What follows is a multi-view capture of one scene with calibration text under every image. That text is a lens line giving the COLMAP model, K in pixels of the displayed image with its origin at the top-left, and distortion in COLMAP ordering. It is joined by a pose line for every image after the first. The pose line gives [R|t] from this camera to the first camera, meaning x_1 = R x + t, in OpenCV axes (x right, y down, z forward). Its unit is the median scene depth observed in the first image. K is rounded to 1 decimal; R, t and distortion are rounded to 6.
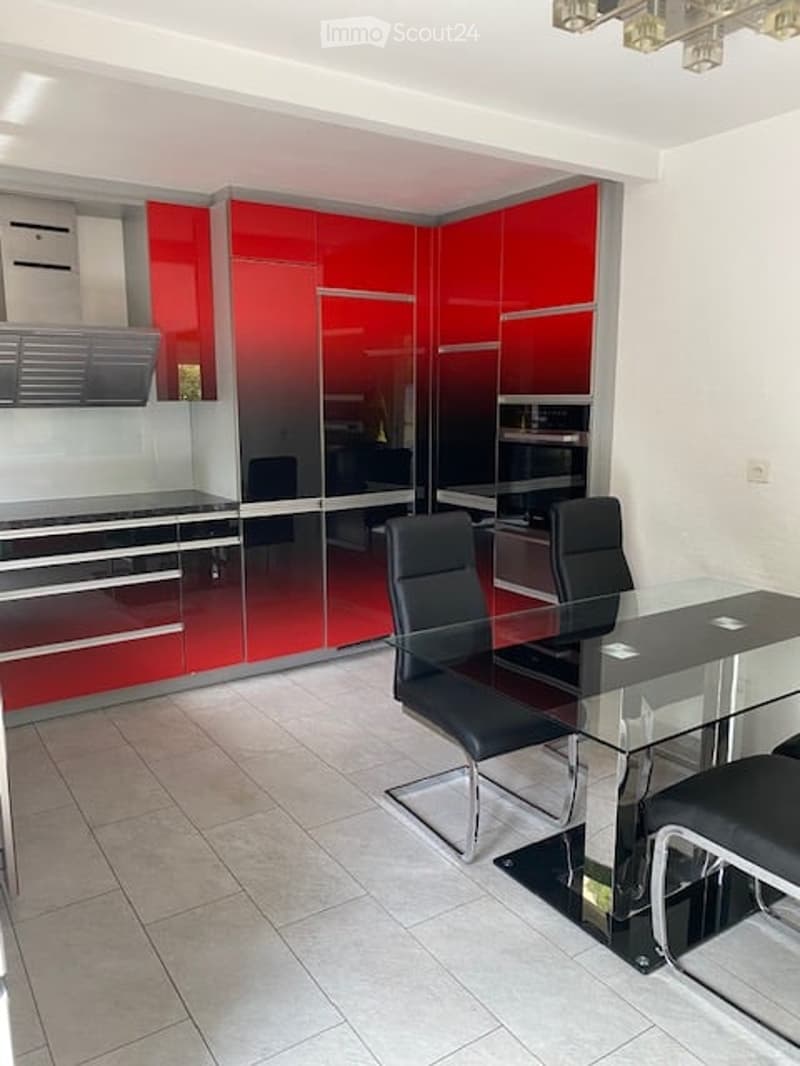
lens RADIAL K [[802.0, 0, 389.7], [0, 802.0, 533.8], [0, 0, 1]] dist [0.002620, -0.008604]
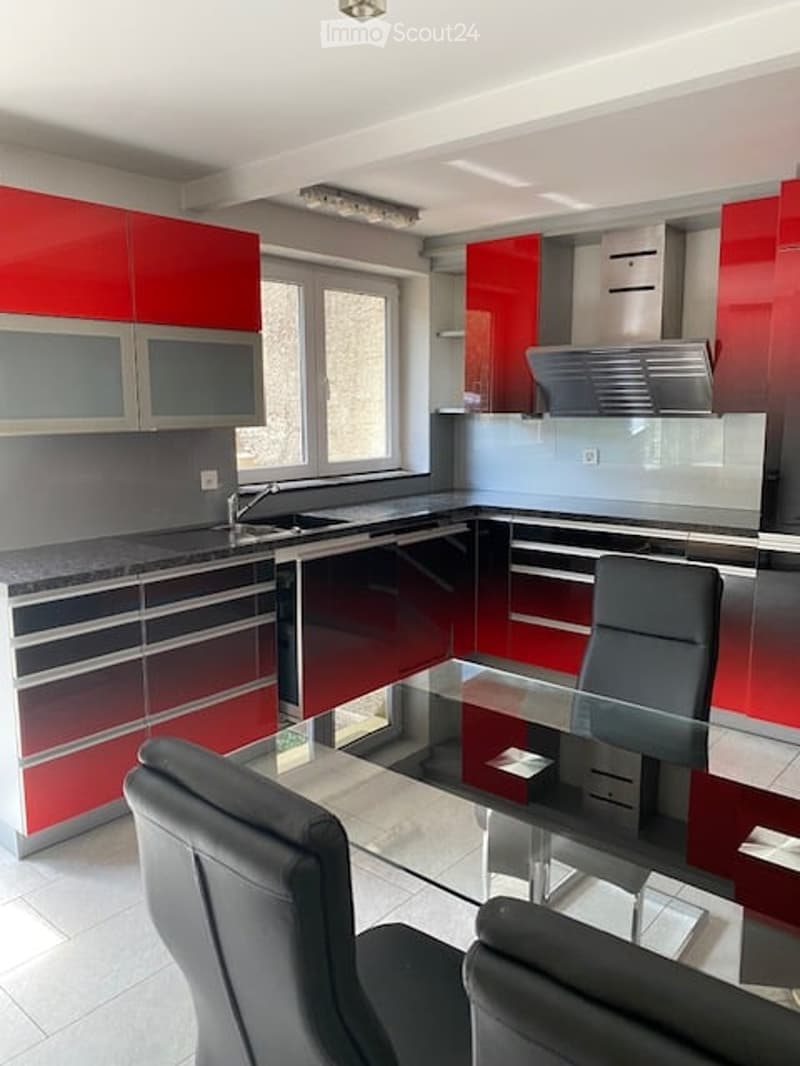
lens RADIAL K [[802.0, 0, 391.0], [0, 802.0, 530.4], [0, 0, 1]] dist [0.002620, -0.008604]
pose [[0.280494, 0.153098, -0.947567, 0.594901], [-0.163354, 0.980410, 0.110050, -0.078551], [0.945853, 0.123921, 0.300008, 0.410625]]
